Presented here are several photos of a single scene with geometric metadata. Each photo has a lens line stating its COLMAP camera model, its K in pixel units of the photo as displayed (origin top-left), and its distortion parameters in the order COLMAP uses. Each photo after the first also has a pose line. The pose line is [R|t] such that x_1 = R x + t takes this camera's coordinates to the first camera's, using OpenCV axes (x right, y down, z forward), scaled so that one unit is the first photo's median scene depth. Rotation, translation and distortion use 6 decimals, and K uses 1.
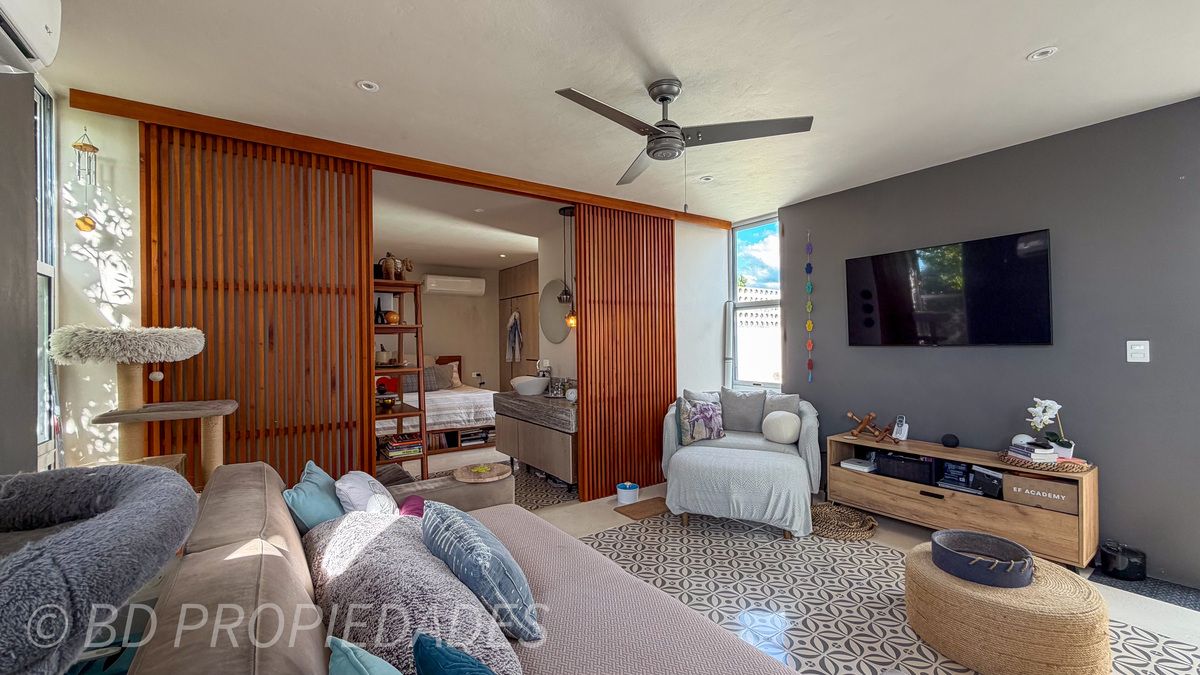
lens RADIAL K [[479.1, 0, 607.6], [0, 479.1, 334.0], [0, 0, 1]] dist [-0.000335, 0.000107]
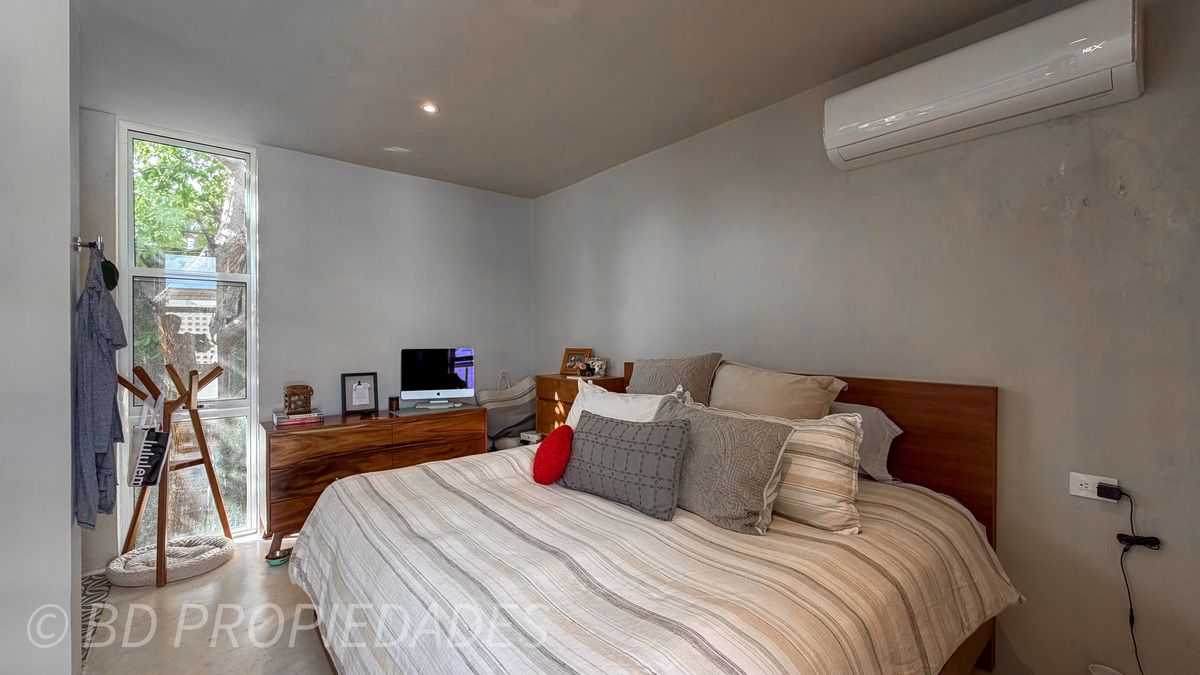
lens RADIAL K [[479.1, 0, 596.6], [0, 479.1, 337.4], [0, 0, 1]] dist [-0.000335, 0.000107]
pose [[0.075134, 0.019500, -0.996983, -0.144684], [0.009905, 0.999745, 0.020300, 0.023632], [0.997124, -0.011400, 0.074922, 1.288693]]
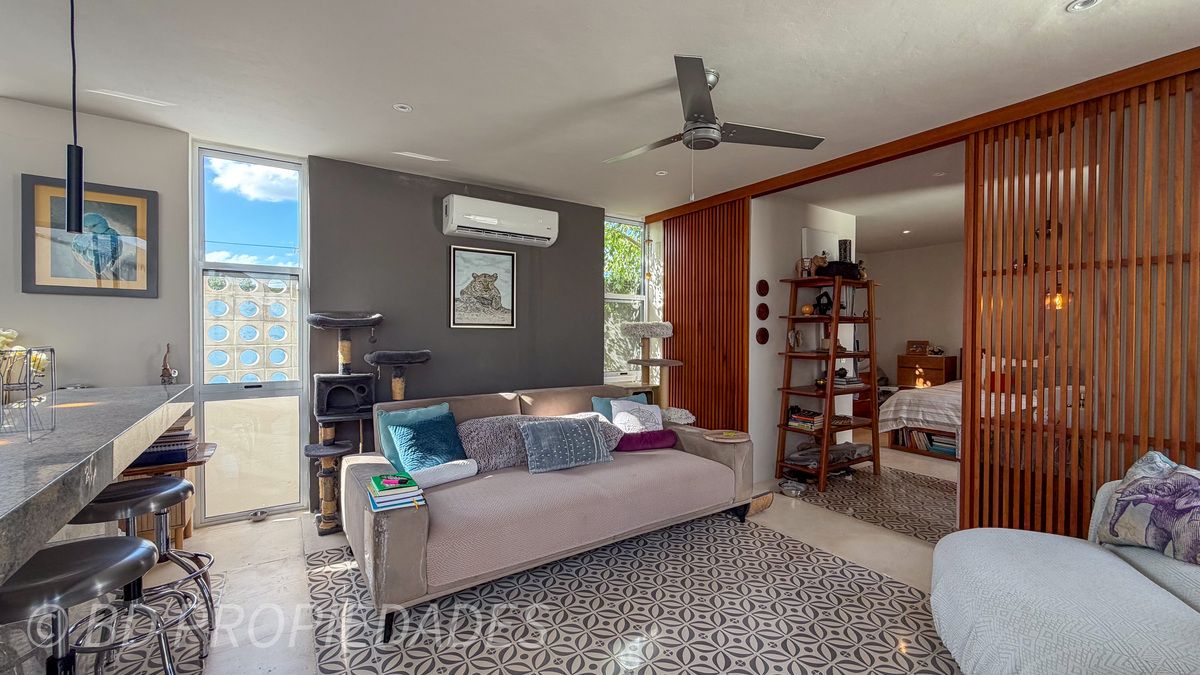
lens RADIAL K [[479.1, 0, 589.4], [0, 479.1, 342.1], [0, 0, 1]] dist [-0.000335, 0.000107]
pose [[-0.049296, 0.039069, -0.998020, 0.549822], [0.004950, 0.999232, 0.038872, 0.000348], [0.998772, -0.003024, -0.049451, 0.405365]]
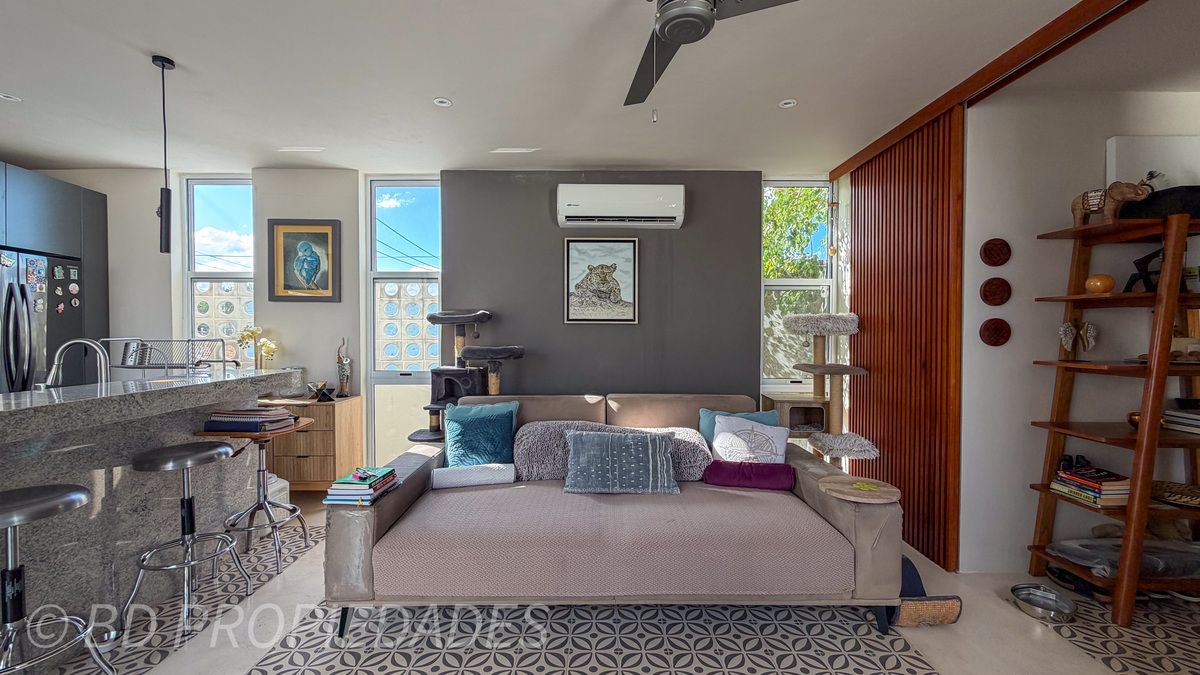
lens RADIAL K [[479.1, 0, 593.8], [0, 479.1, 338.1], [0, 0, 1]] dist [-0.000335, 0.000107]
pose [[-0.591470, 0.030035, -0.805767, 0.345789], [0.015839, 0.999546, 0.025632, 0.011032], [0.806171, 0.002398, -0.591678, 0.635061]]
